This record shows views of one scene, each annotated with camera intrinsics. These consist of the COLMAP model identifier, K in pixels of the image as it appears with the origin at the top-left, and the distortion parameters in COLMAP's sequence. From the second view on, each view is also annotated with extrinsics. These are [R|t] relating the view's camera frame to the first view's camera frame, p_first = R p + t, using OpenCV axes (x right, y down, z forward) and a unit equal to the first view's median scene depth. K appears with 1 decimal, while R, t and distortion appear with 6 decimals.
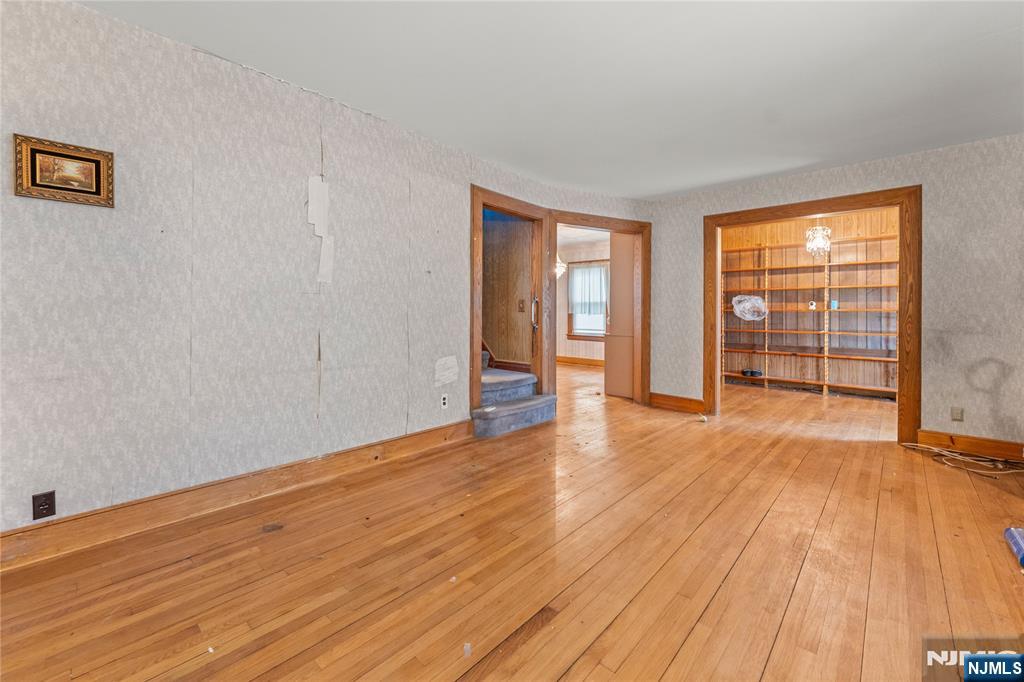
lens RADIAL K [[424.7, 0, 508.2], [0, 424.7, 313.1], [0, 0, 1]] dist [0.001736, -0.000891]
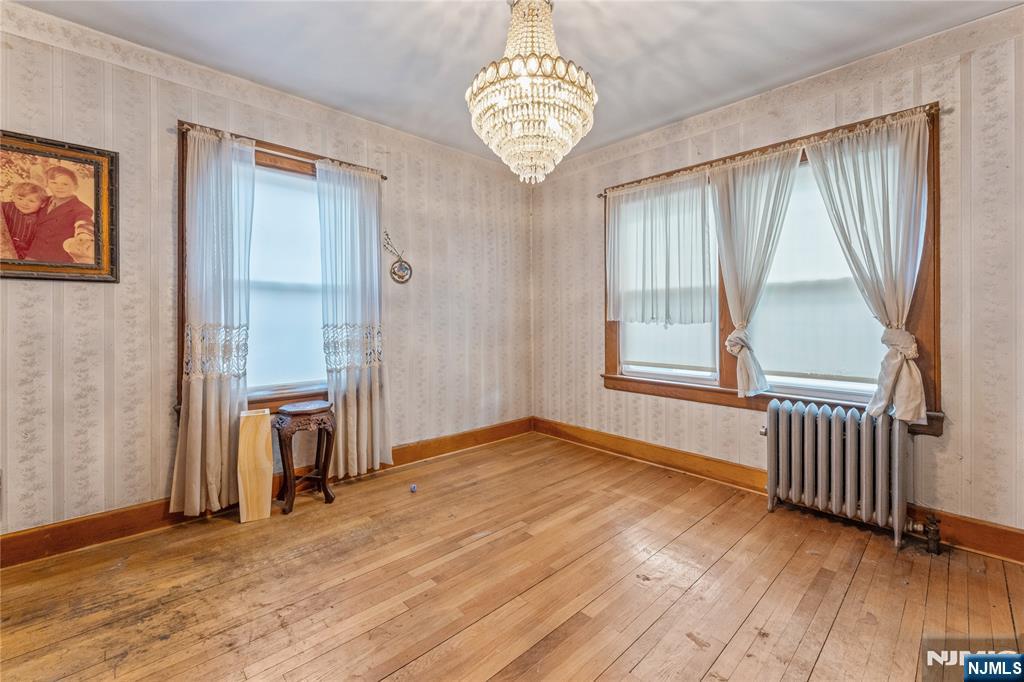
lens RADIAL K [[424.7, 0, 516.3], [0, 424.7, 321.5], [0, 0, 1]] dist [0.001736, -0.000891]
pose [[0.997227, -0.006954, -0.074090, 0.289401], [0.007044, 0.999975, 0.000961, -0.002770], [0.074082, -0.001480, 0.997251, 1.992416]]
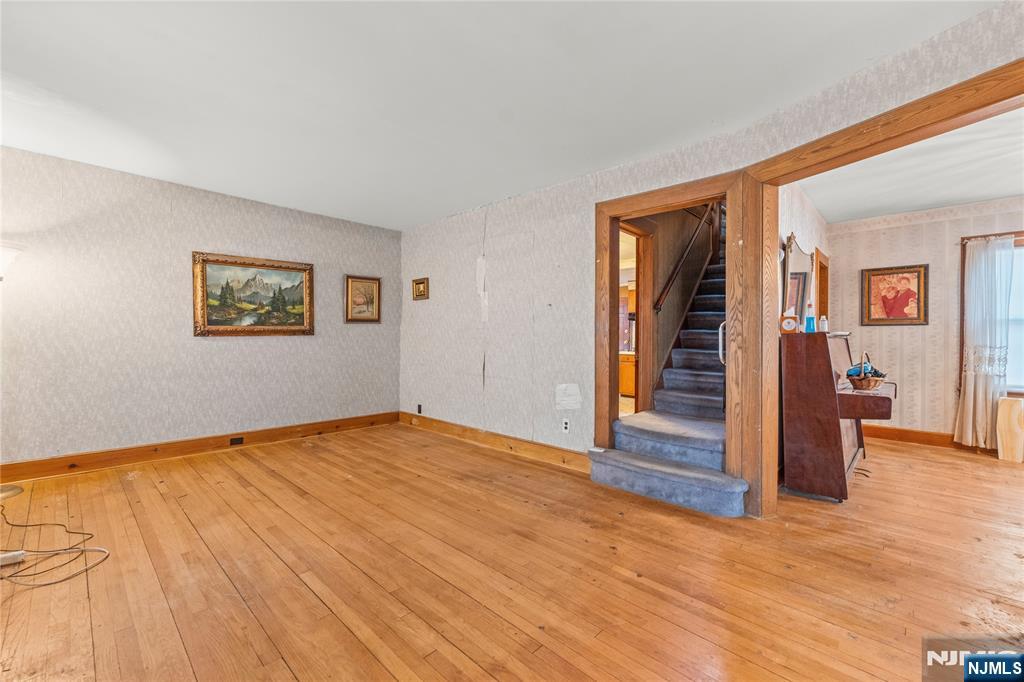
lens RADIAL K [[424.7, 0, 514.2], [0, 424.7, 338.6], [0, 0, 1]] dist [0.001736, -0.000891]
pose [[-0.020536, -0.008783, -0.999751, 1.170331], [-0.009418, 0.999919, -0.008591, 0.004438], [0.999745, 0.009239, -0.020617, 1.158892]]
